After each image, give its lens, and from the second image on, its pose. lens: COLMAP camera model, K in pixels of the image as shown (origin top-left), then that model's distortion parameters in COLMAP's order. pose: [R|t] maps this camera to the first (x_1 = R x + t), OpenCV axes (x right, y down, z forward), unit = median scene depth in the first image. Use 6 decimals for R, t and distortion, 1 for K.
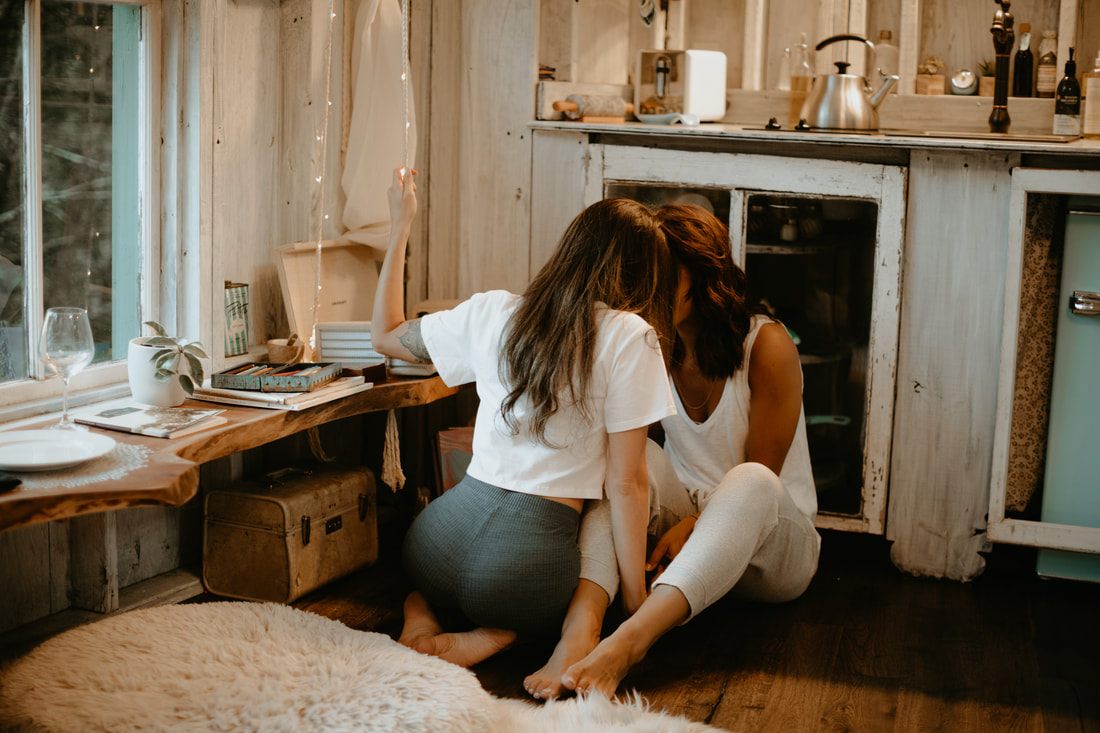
lens RADIAL K [[1729.5, 0, 550.0], [0, 1729.5, 366.5], [0, 0, 1]] dist [-0.112609, 0.028753]
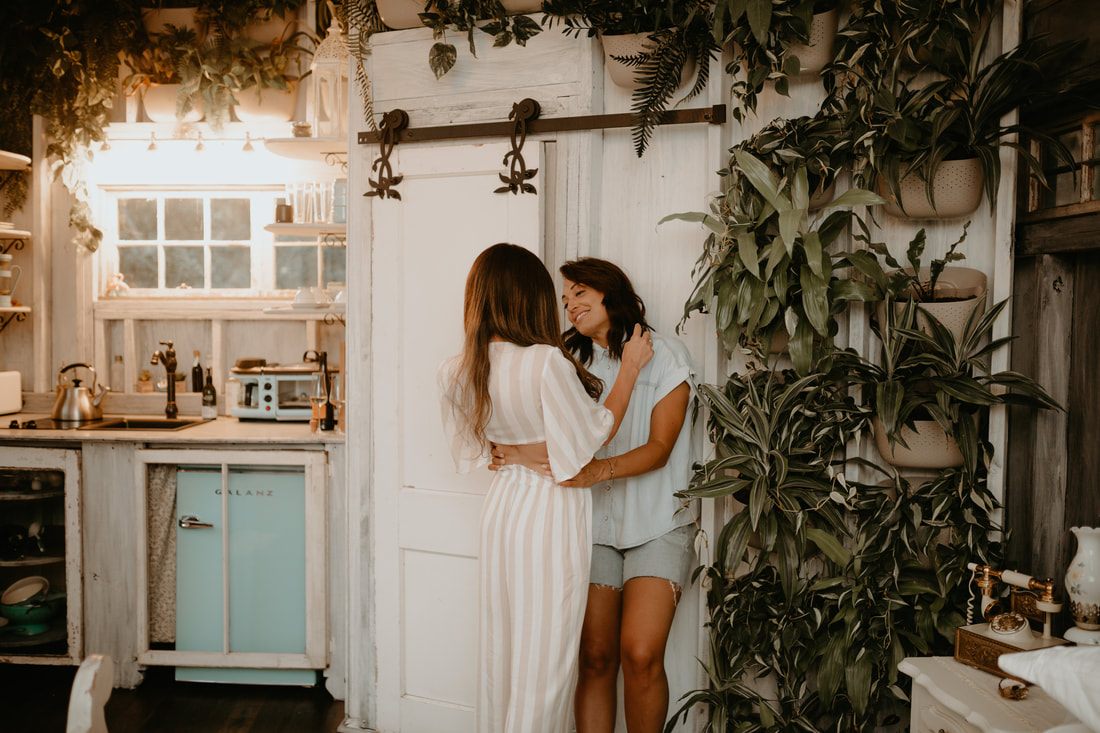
lens RADIAL K [[1163.8, 0, 550.0], [0, 1163.8, 366.5], [0, 0, 1]] dist [-0.012559, 0.017633]
pose [[0.957162, -0.035504, 0.287367, 0.324914], [0.065014, 0.993465, -0.093807, -0.058693], [-0.282158, 0.108471, 0.953216, -0.255995]]
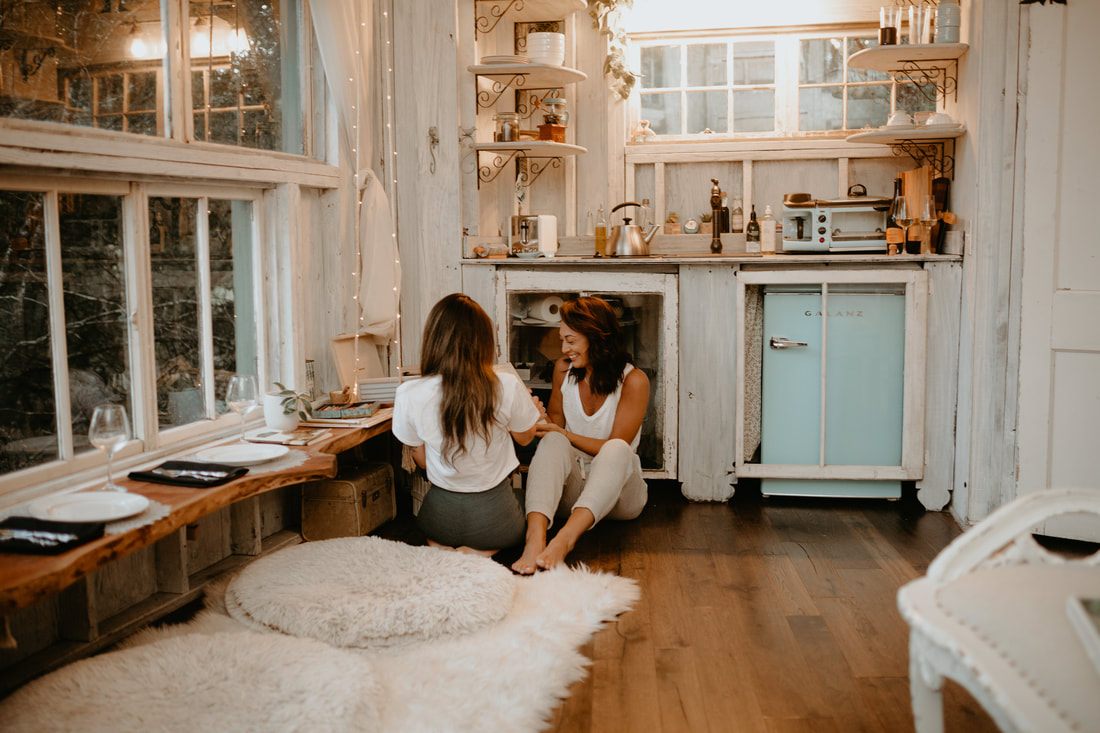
lens RADIAL K [[1163.8, 0, 550.0], [0, 1163.8, 366.5], [0, 0, 1]] dist [-0.012559, 0.017633]
pose [[0.980731, -0.060764, 0.185674, -0.158266], [0.069904, 0.996623, -0.043077, 0.024498], [-0.182429, 0.055226, 0.981667, -0.176925]]
